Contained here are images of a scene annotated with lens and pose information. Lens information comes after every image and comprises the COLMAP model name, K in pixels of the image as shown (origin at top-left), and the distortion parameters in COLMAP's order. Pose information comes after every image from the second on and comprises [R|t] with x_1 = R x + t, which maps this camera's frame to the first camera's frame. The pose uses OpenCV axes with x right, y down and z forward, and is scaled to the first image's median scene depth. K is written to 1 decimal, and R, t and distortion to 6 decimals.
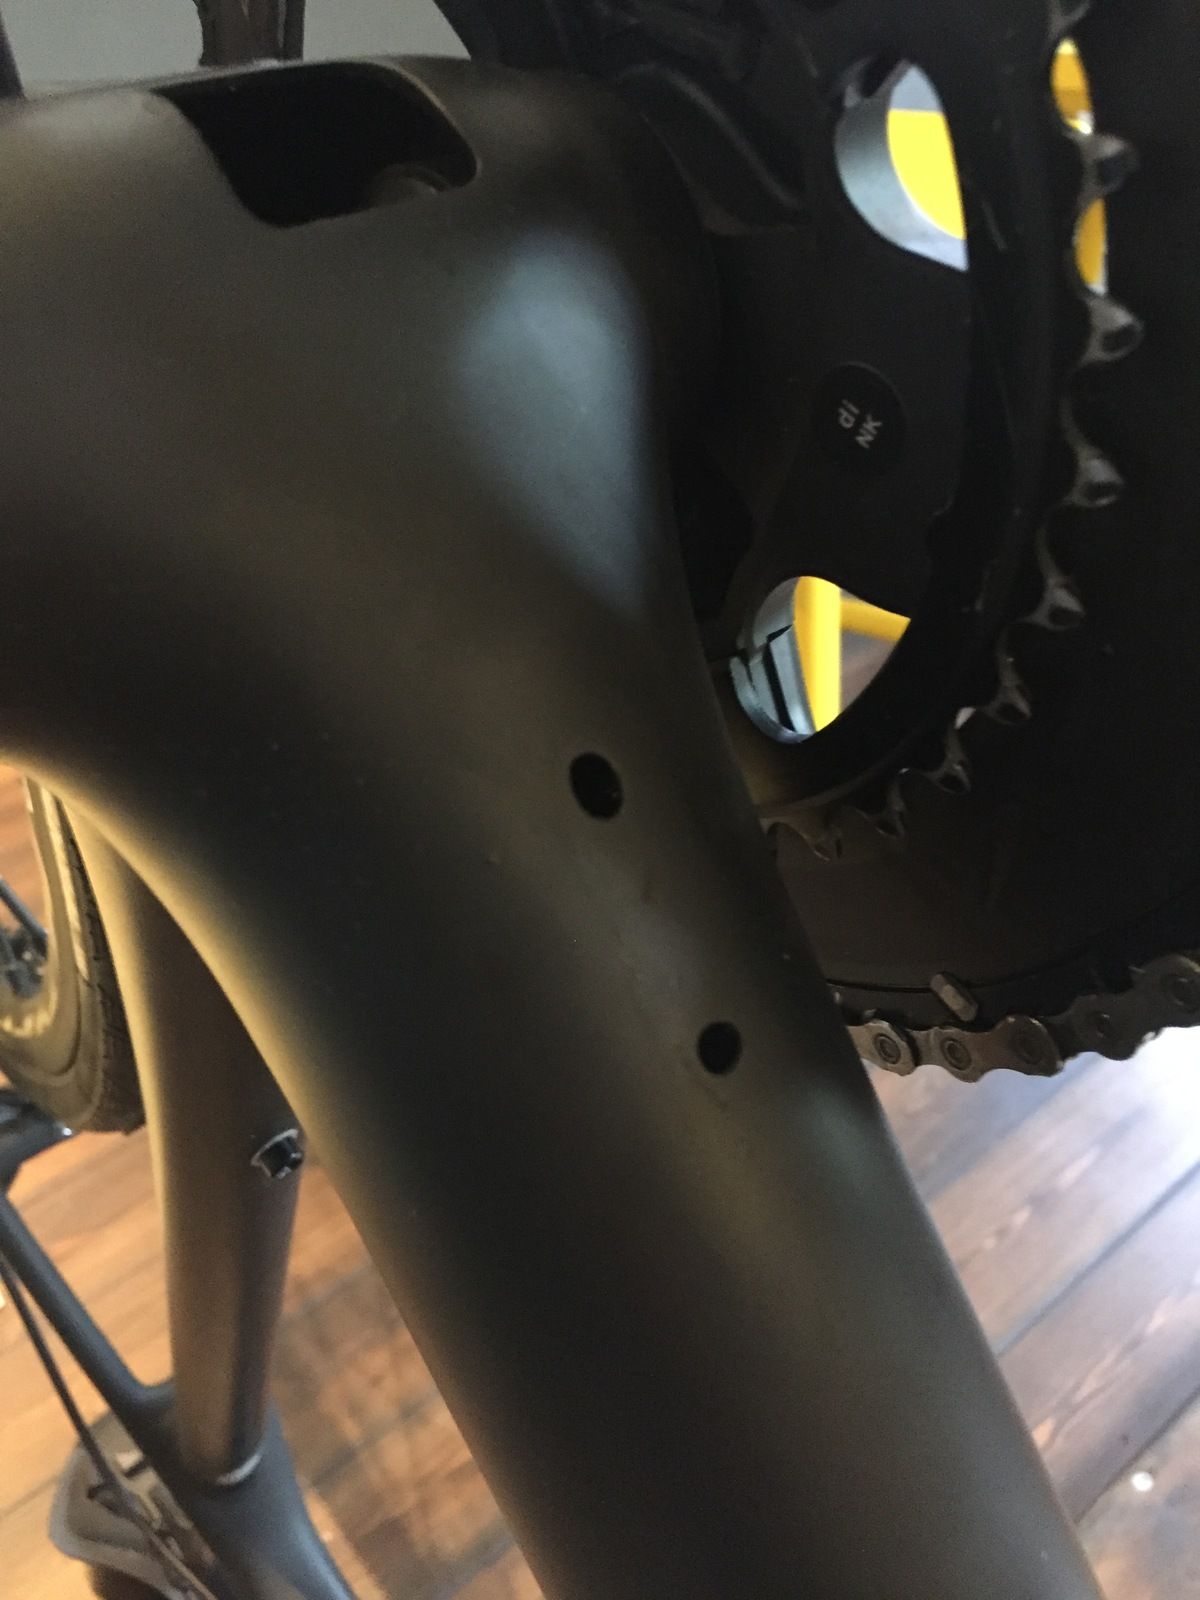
lens RADIAL K [[1373.6, 0, 601.6], [0, 1373.6, 800.5], [0, 0, 1]] dist [0.045660, -0.063965]
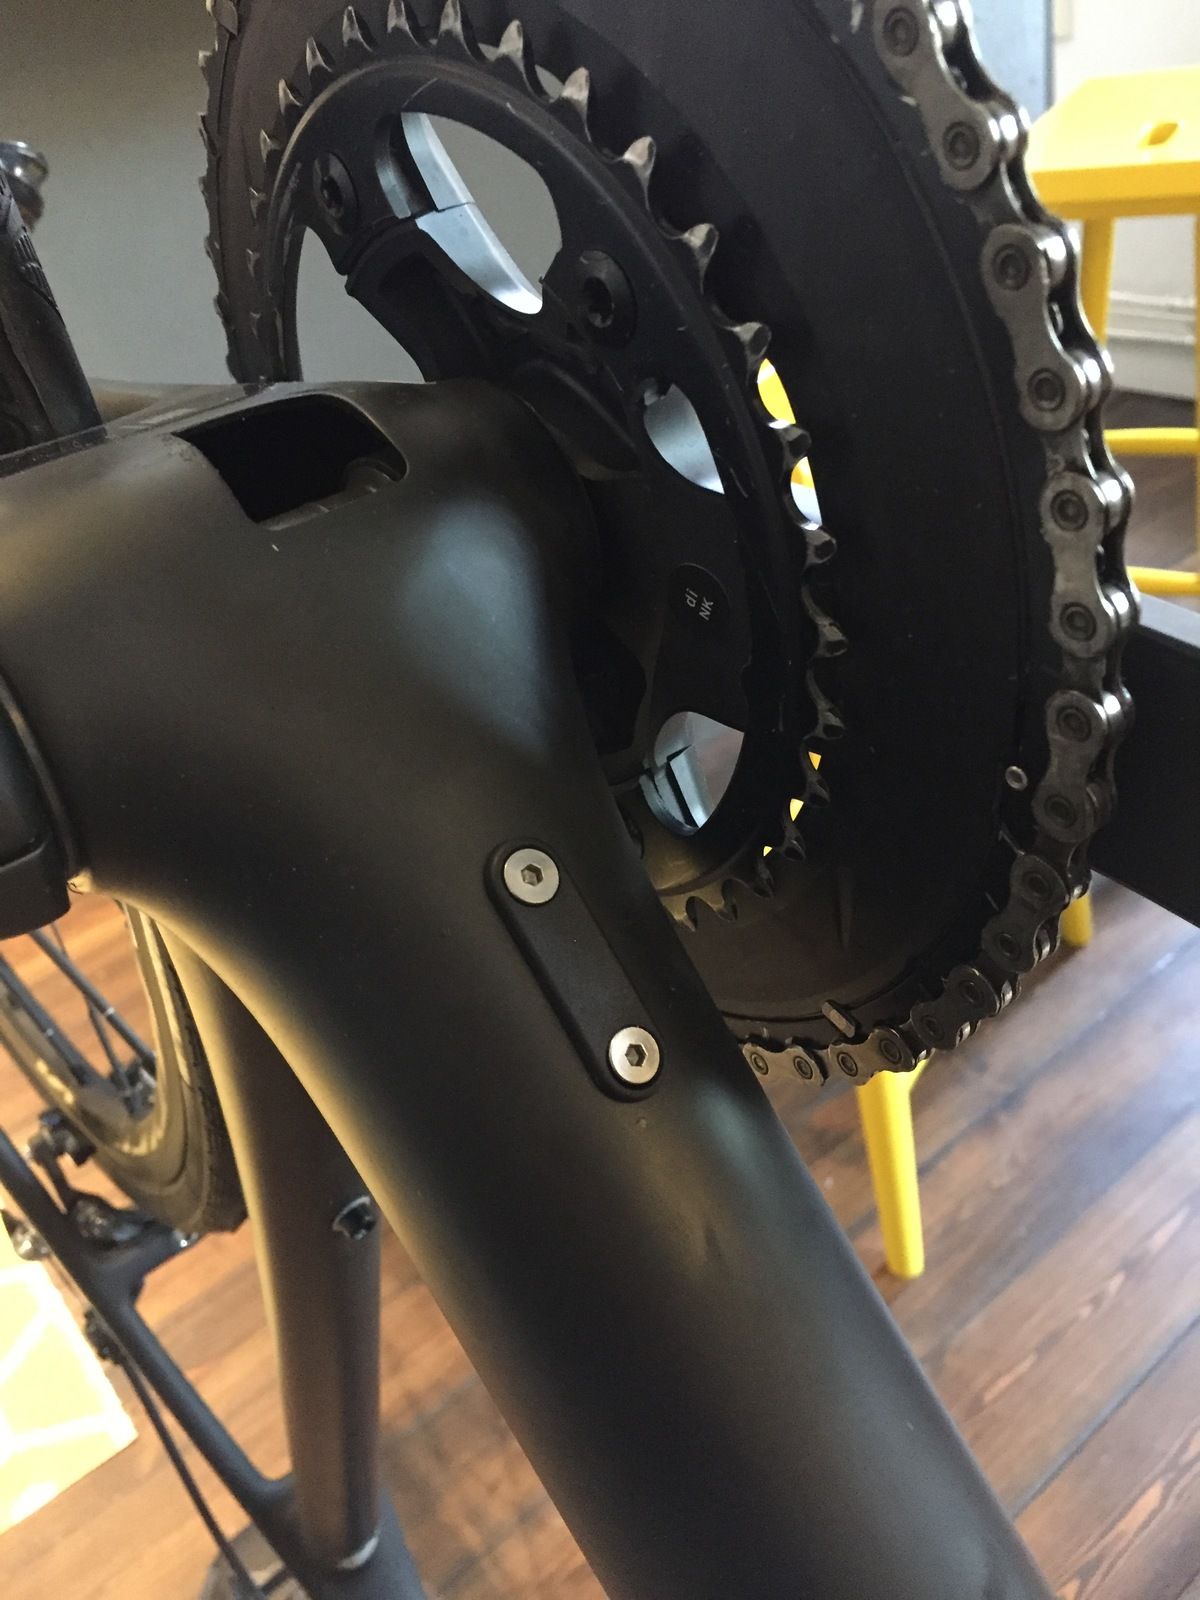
lens RADIAL K [[1373.6, 0, 596.1], [0, 1373.6, 797.5], [0, 0, 1]] dist [0.045660, -0.063965]
pose [[0.993764, -0.093216, -0.061192, 0.079726], [0.087712, 0.992323, -0.087189, 0.017907], [0.068850, 0.081278, 0.994311, -0.199877]]
